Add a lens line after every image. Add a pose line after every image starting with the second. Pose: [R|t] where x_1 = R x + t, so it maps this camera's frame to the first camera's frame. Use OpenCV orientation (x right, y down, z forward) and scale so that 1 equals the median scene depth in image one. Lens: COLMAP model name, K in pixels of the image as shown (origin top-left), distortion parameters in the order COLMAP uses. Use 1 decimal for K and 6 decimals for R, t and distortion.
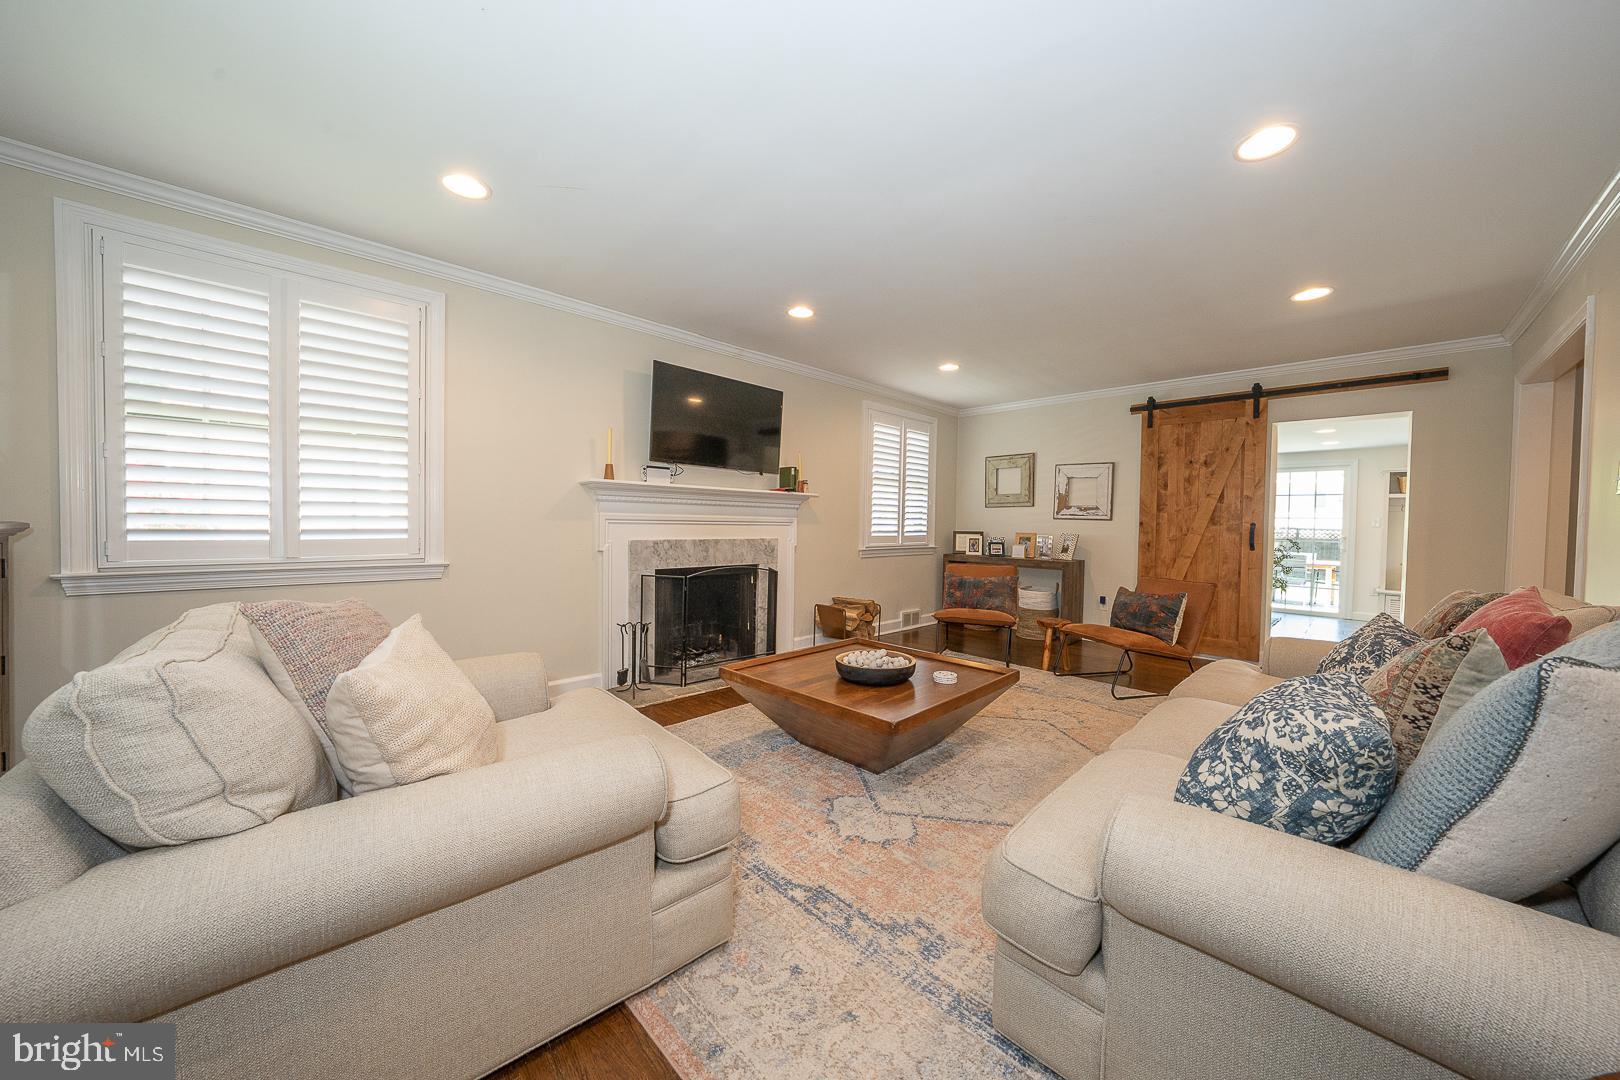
lens RADIAL K [[558.9, 0, 815.1], [0, 558.9, 534.9], [0, 0, 1]] dist [-0.028419, 0.006771]
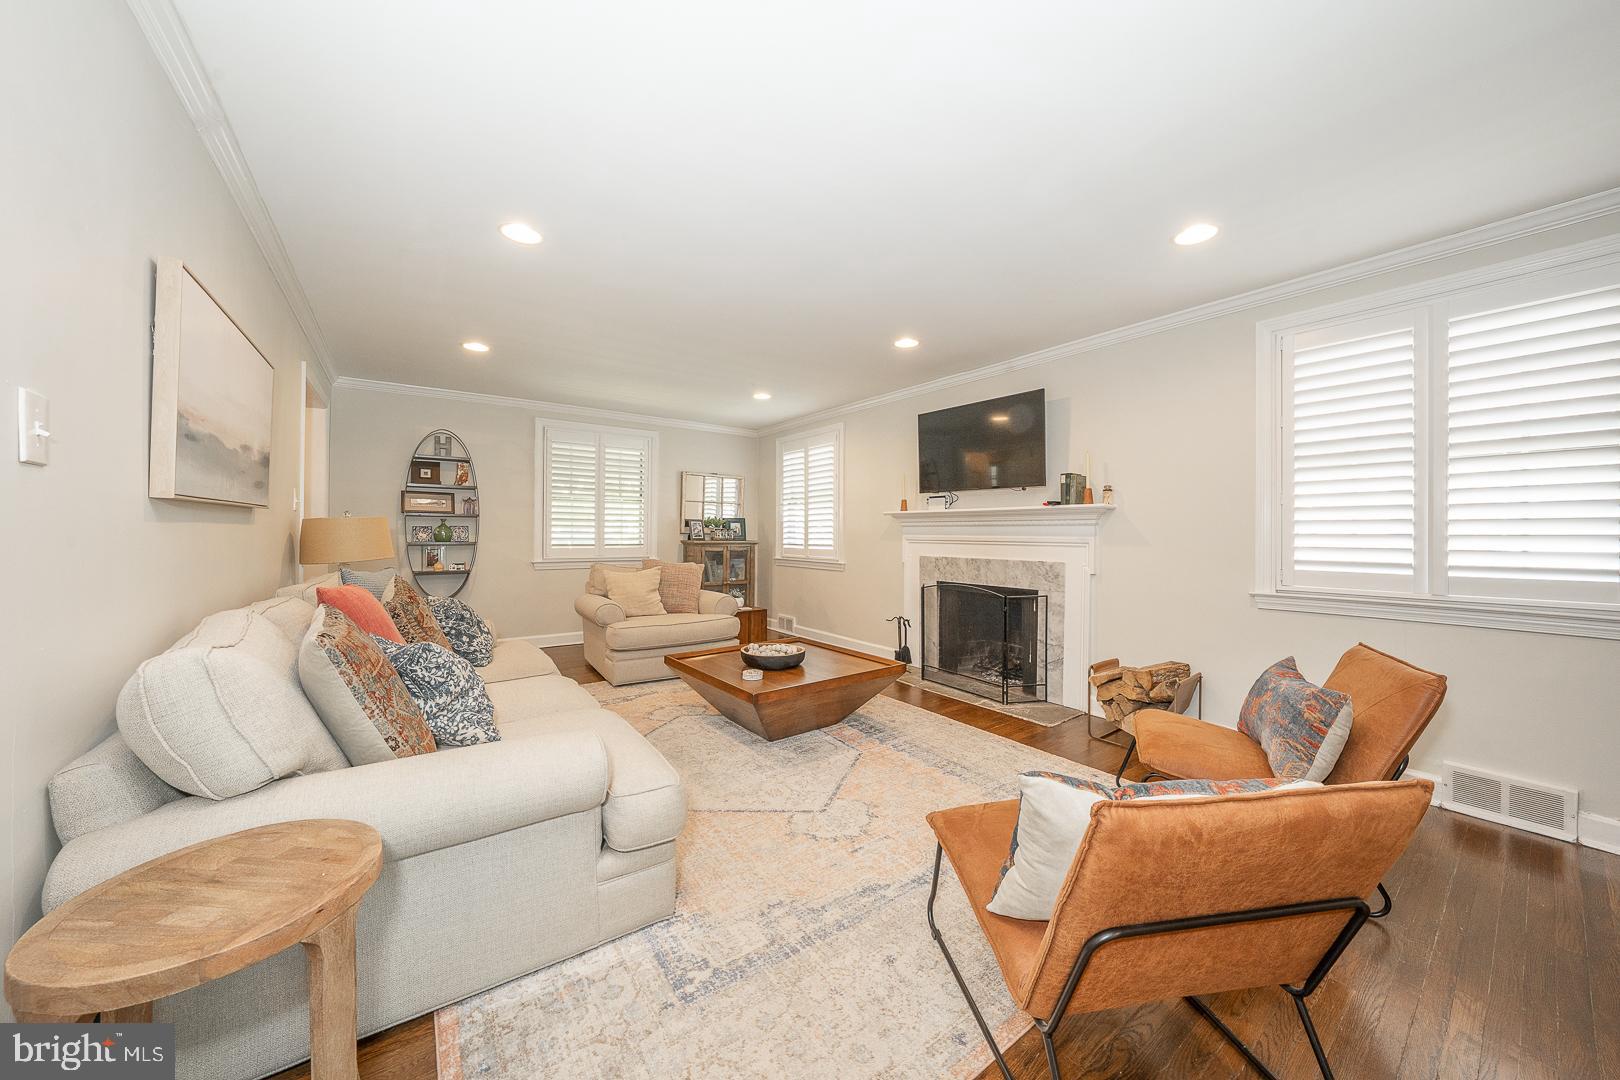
lens RADIAL K [[558.9, 0, 815.1], [0, 558.9, 534.9], [0, 0, 1]] dist [-0.028419, 0.006771]
pose [[-0.142528, -0.023889, -0.989502, 0.819797], [-0.040553, 0.999010, -0.018278, -0.004438], [0.988960, 0.037522, -0.143355, 0.782236]]
